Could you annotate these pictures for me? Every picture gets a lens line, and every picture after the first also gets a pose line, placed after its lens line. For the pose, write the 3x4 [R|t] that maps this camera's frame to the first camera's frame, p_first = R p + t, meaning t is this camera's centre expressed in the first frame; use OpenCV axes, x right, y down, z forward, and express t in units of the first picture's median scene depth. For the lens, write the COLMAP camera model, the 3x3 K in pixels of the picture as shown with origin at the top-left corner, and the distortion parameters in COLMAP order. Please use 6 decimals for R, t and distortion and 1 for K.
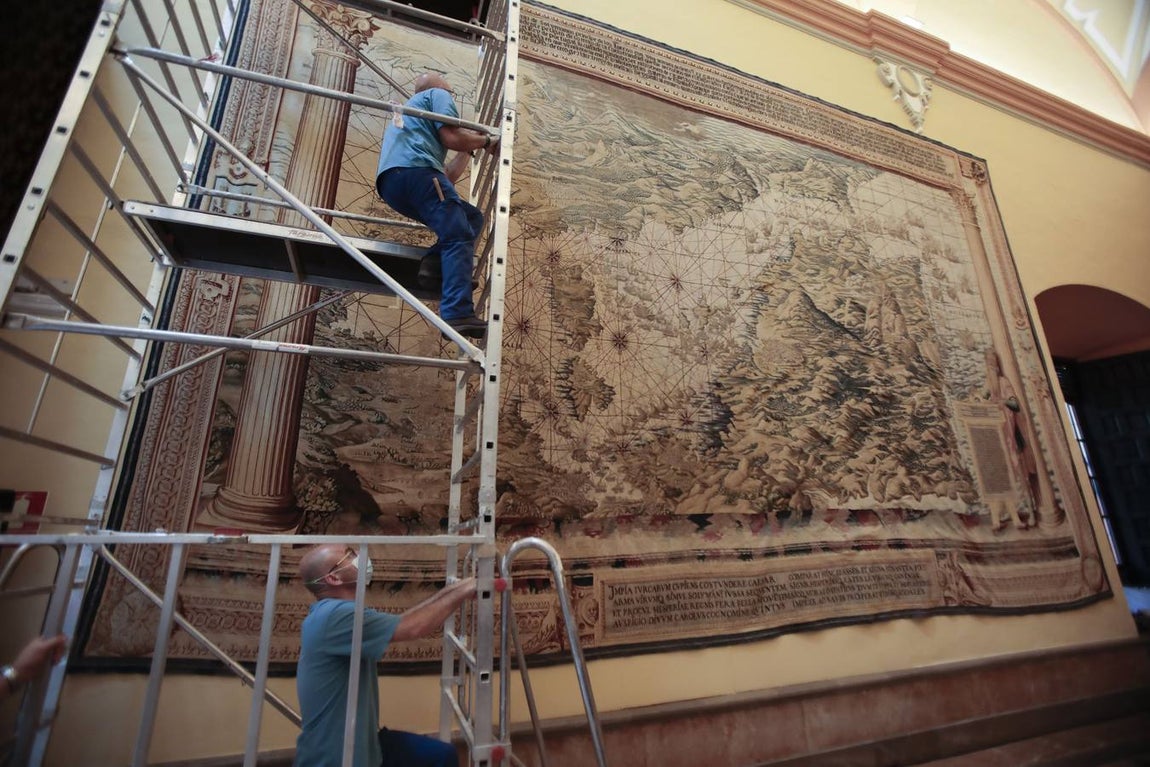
lens RADIAL K [[514.7, 0, 557.8], [0, 514.7, 384.1], [0, 0, 1]] dist [-0.066799, 0.021891]
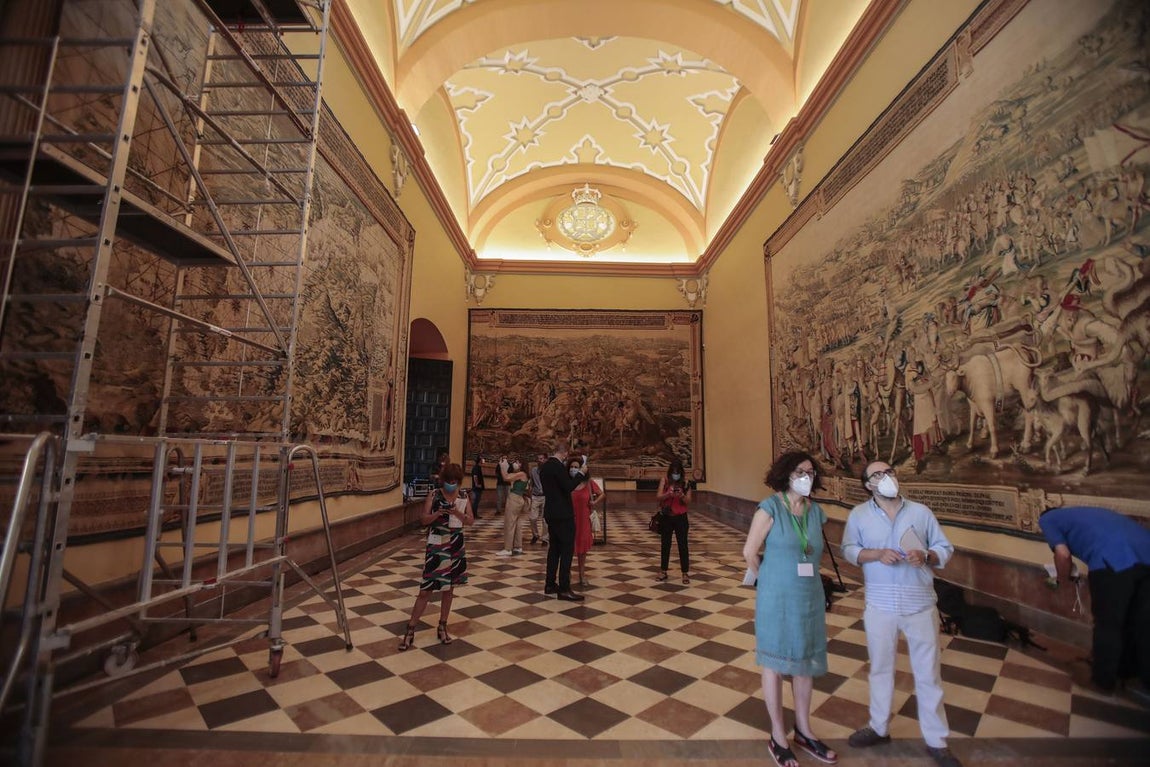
lens RADIAL K [[529.5, 0, 575.9], [0, 529.5, 378.7], [0, 0, 1]] dist [-0.065091, 0.018627]
pose [[0.326067, 0.149440, 0.933460, -0.760538], [-0.282517, 0.957705, -0.054635, -0.070112], [-0.902144, -0.245904, 0.354495, -0.316434]]
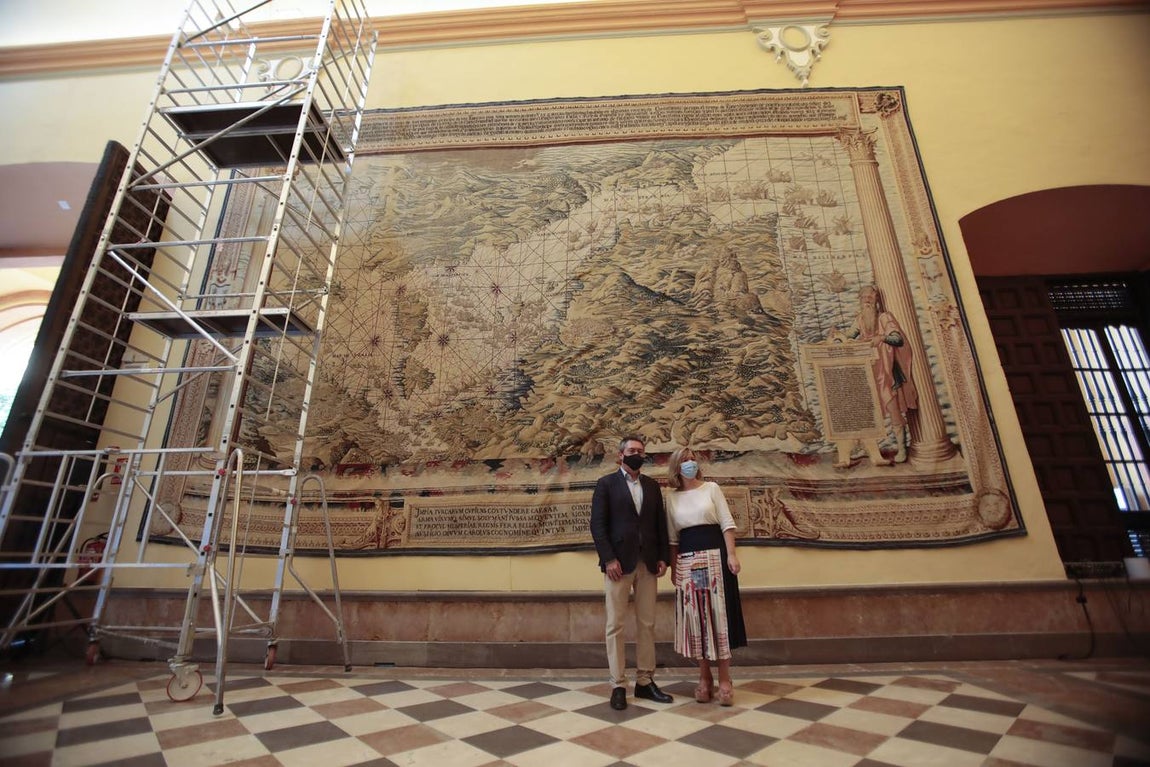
lens RADIAL K [[514.7, 0, 558.3], [0, 514.7, 386.4], [0, 0, 1]] dist [-0.066799, 0.021891]
pose [[0.925235, -0.123204, -0.358834, 0.809900], [0.111480, 0.992338, -0.053269, 0.135249], [0.362647, 0.009284, 0.931880, -0.163337]]
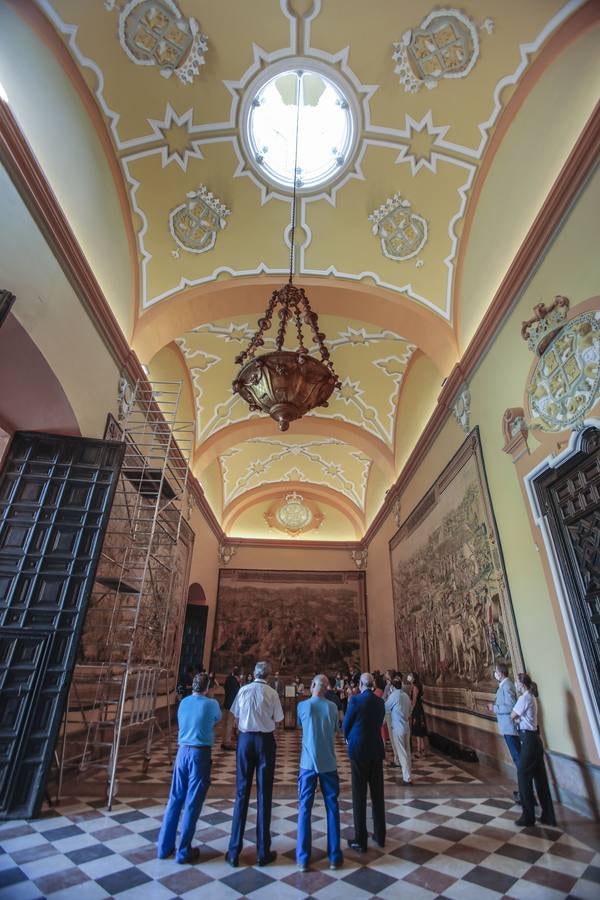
lens RADIAL K [[414.4, 0, 307.5], [0, 414.4, 451.9], [0, 0, 1]] dist [-0.065091, 0.018627]
pose [[0.299795, 0.457222, 0.837300, -1.854118], [-0.286024, 0.880372, -0.378332, -0.234138], [-0.910117, -0.126066, 0.394707, -0.786545]]
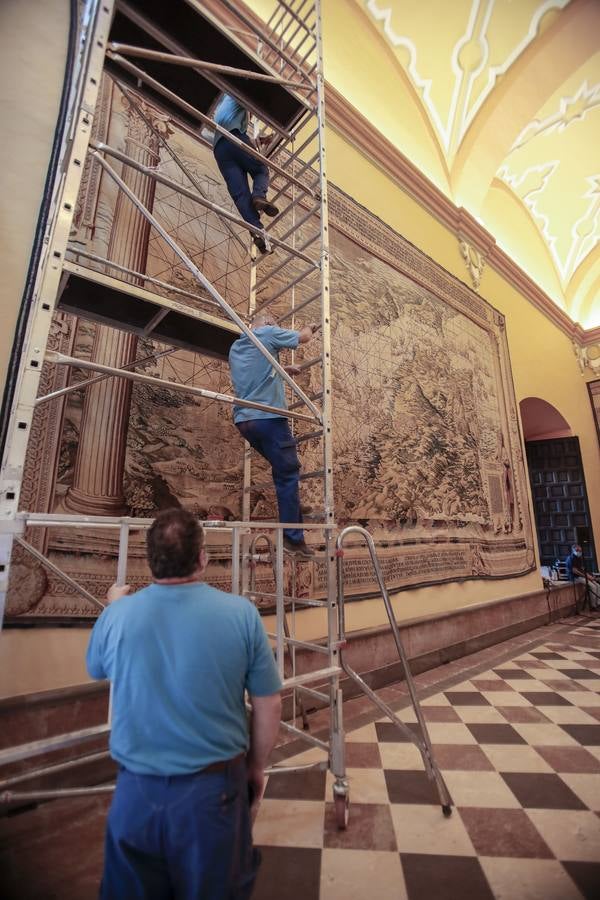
lens RADIAL K [[402.8, 0, 292.9], [0, 402.8, 449.0], [0, 0, 1]] dist [-0.066799, 0.021891]
pose [[0.940309, 0.081546, 0.330407, -0.311666], [-0.103147, 0.993490, 0.048349, -0.000061], [-0.324313, -0.079543, 0.942599, -0.081146]]
